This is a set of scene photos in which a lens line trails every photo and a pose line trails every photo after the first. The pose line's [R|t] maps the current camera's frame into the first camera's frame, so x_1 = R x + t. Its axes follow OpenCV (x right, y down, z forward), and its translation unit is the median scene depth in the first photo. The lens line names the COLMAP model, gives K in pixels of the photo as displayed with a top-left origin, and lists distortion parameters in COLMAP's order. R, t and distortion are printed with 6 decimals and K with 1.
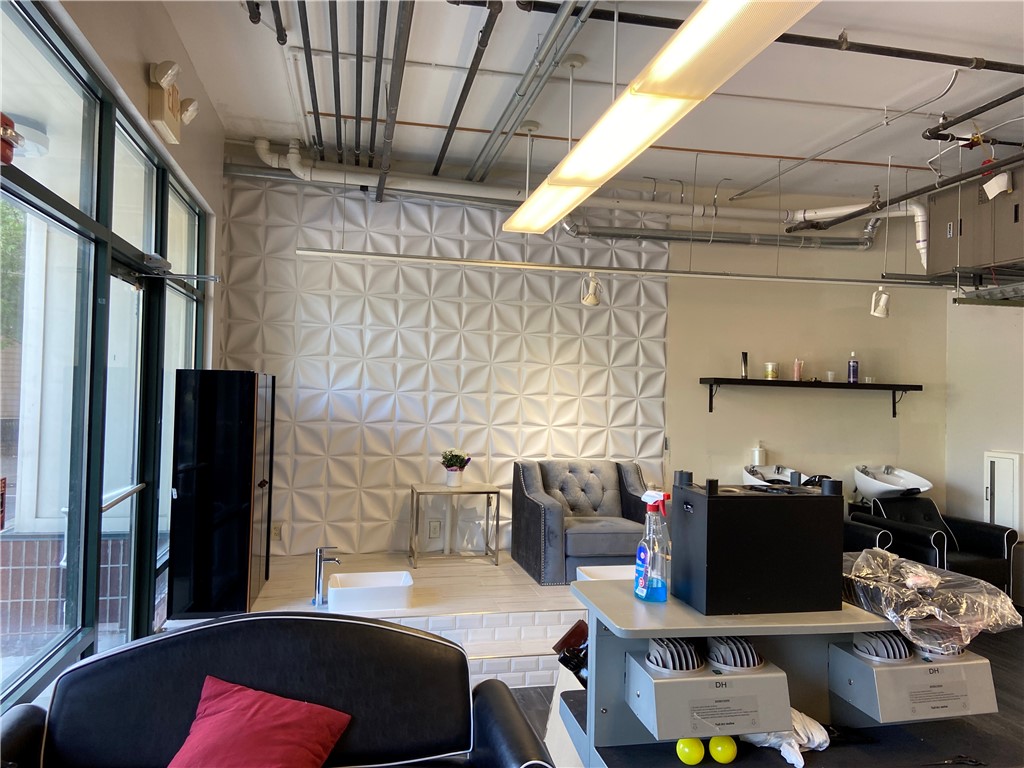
lens RADIAL K [[766.1, 0, 513.4], [0, 766.1, 400.1], [0, 0, 1]] dist [0.071449, 0.001671]
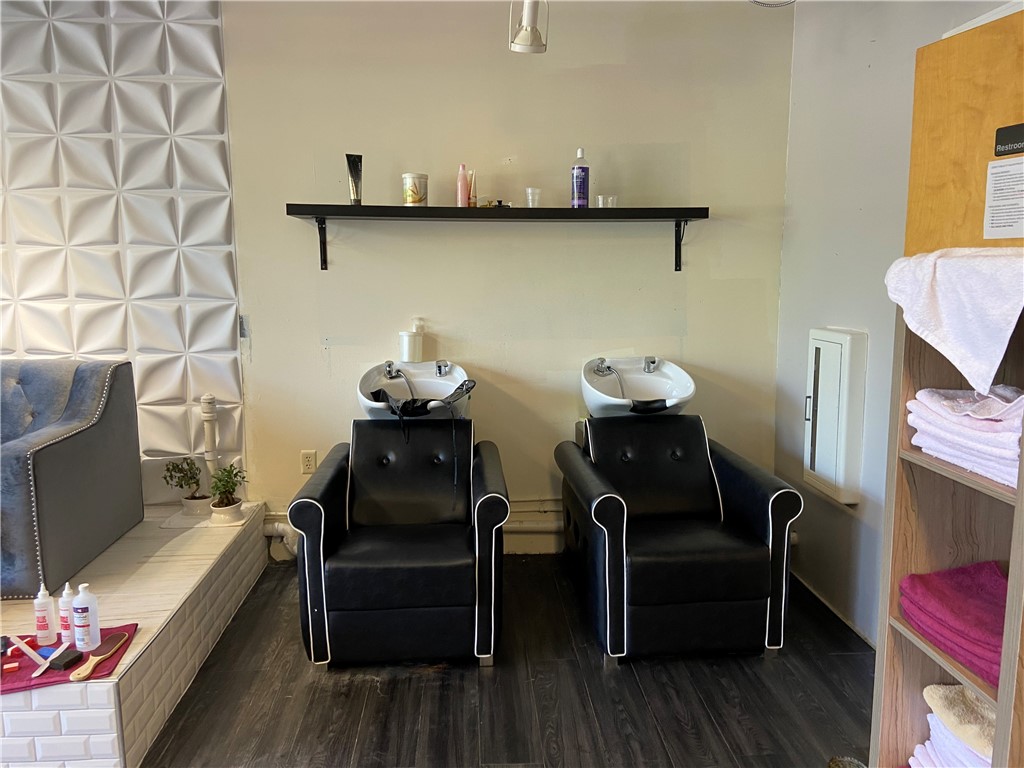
lens RADIAL K [[771.7, 0, 512.0], [0, 771.7, 384.0], [0, 0, 1]] dist [0.098764, -0.129780]
pose [[0.989412, -0.002466, -0.145110, 0.482792], [0.025621, 0.987120, 0.157918, 0.012480], [0.142851, -0.159964, 0.976732, 0.455150]]
